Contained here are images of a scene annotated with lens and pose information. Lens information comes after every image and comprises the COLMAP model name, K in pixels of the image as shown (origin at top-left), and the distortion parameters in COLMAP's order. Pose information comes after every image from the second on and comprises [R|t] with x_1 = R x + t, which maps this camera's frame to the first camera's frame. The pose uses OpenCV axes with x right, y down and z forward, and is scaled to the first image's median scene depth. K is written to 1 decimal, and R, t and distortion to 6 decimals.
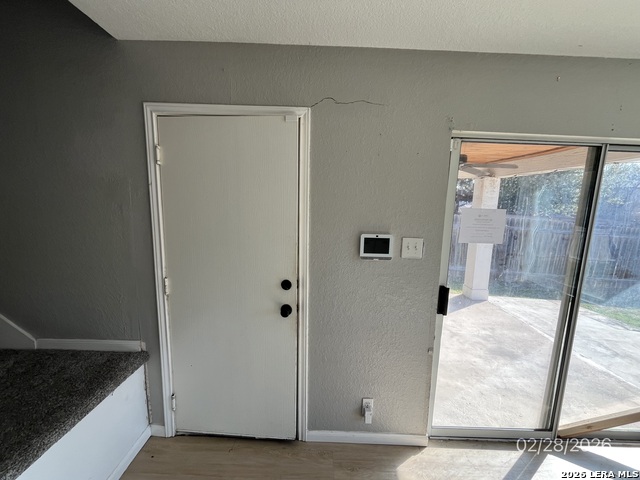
lens RADIAL K [[259.5, 0, 318.7], [0, 259.5, 239.7], [0, 0, 1]] dist [-0.001623, -0.000193]
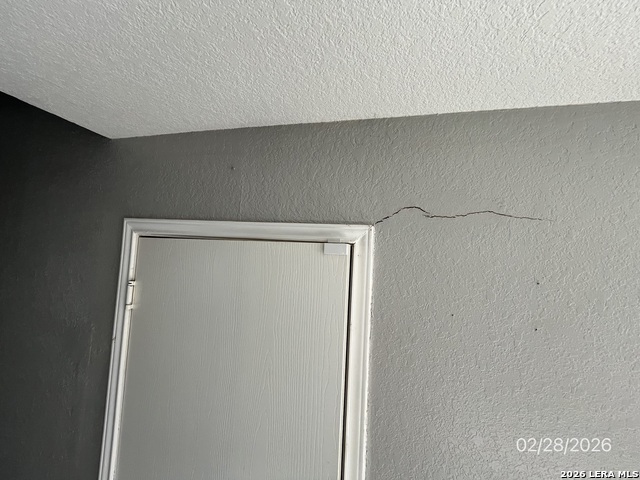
lens RADIAL K [[259.5, 0, 321.1], [0, 259.5, 239.1], [0, 0, 1]] dist [-0.001623, -0.000193]
pose [[0.967251, 0.012159, -0.253529, -0.003153], [-0.066154, 0.976406, -0.205559, -0.367821], [0.245048, 0.215599, 0.945234, 0.490079]]
